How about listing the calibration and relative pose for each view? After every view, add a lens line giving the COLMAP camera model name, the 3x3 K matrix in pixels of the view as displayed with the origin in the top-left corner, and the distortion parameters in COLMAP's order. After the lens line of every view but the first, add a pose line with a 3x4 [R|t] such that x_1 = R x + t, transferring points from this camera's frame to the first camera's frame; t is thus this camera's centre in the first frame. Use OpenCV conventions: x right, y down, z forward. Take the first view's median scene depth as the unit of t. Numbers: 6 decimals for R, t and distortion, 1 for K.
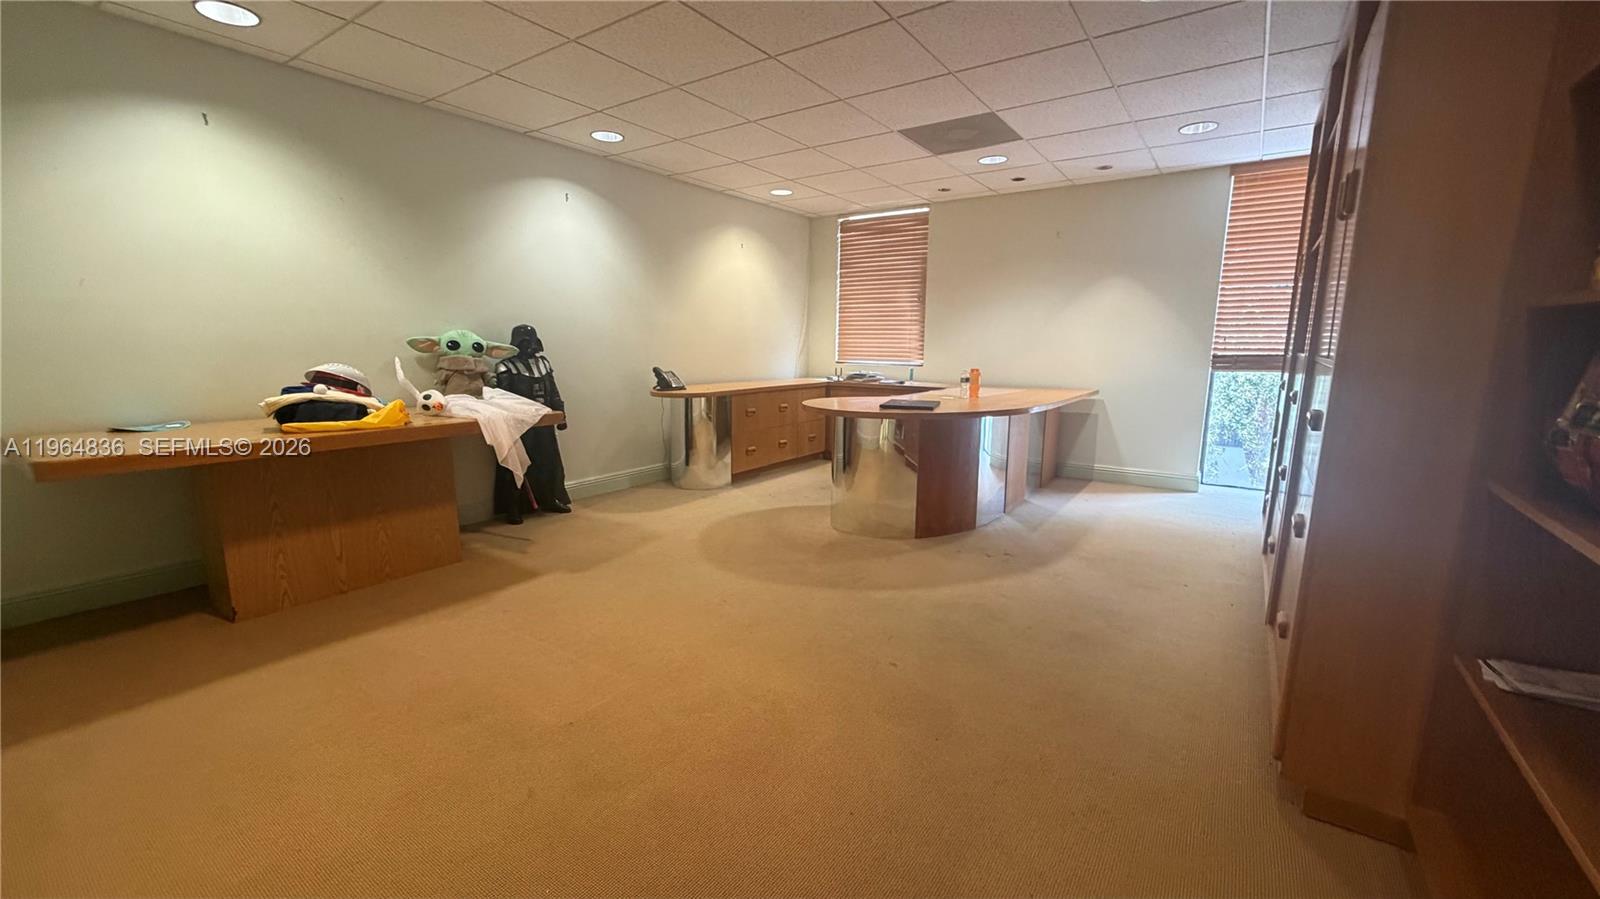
lens RADIAL K [[639.5, 0, 800.0], [0, 639.5, 449.5], [0, 0, 1]] dist [-0.002114, -0.000221]
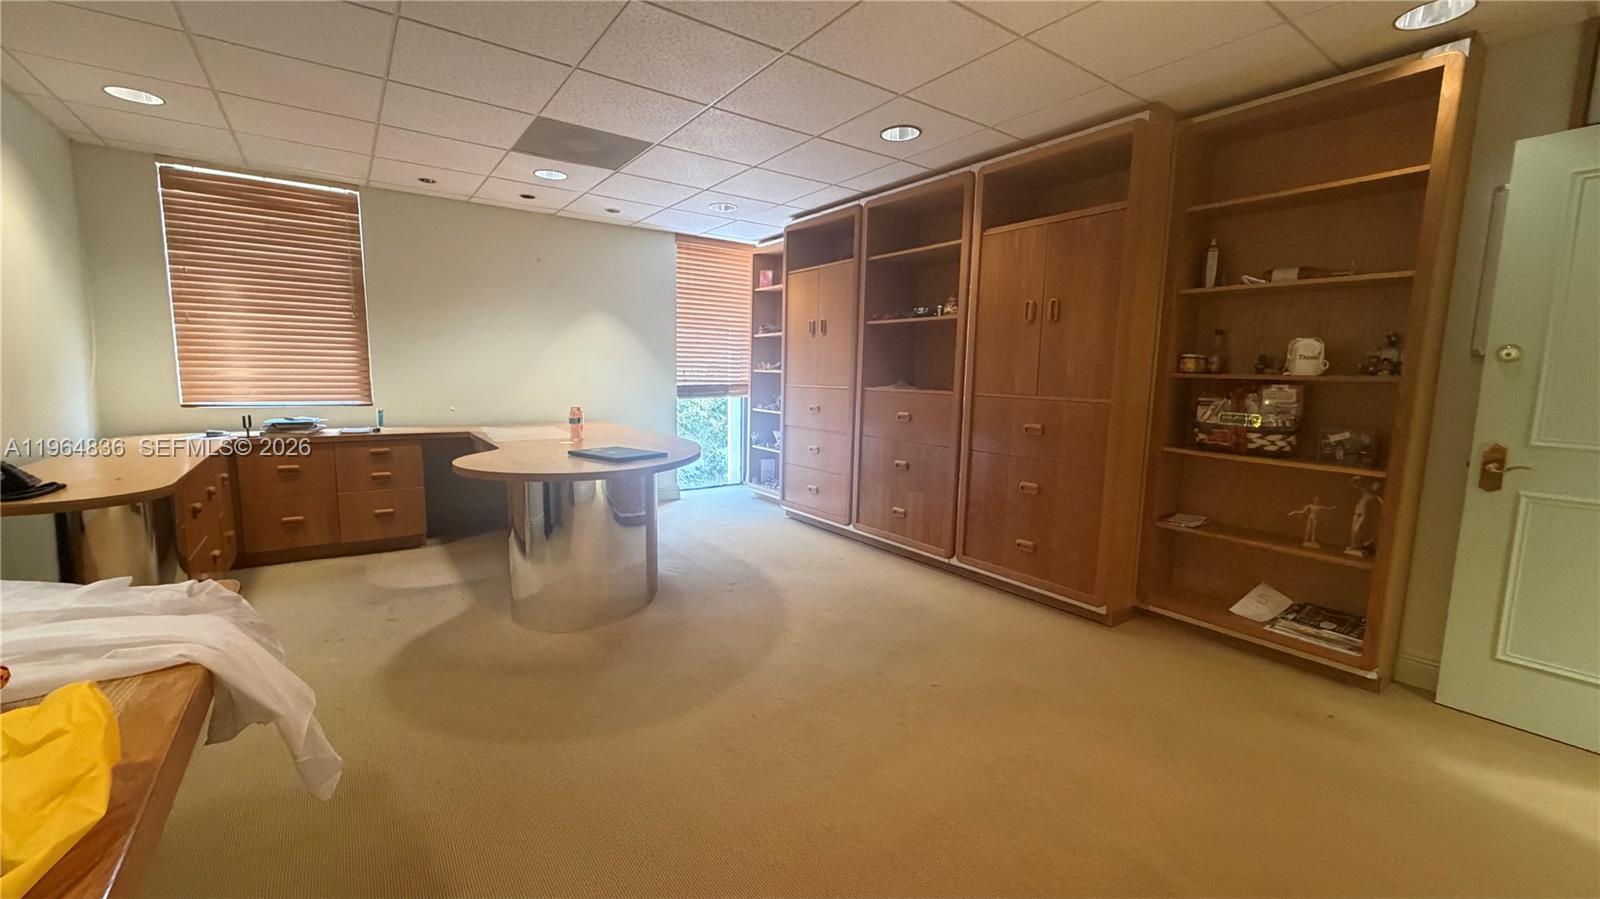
lens RADIAL K [[639.5, 0, 800.0], [0, 639.5, 449.5], [0, 0, 1]] dist [-0.002114, -0.000221]
pose [[0.328904, -0.114113, 0.937444, -0.442551], [0.141027, 0.987476, 0.070724, -0.083294], [-0.933774, 0.108943, 0.340878, 0.391412]]
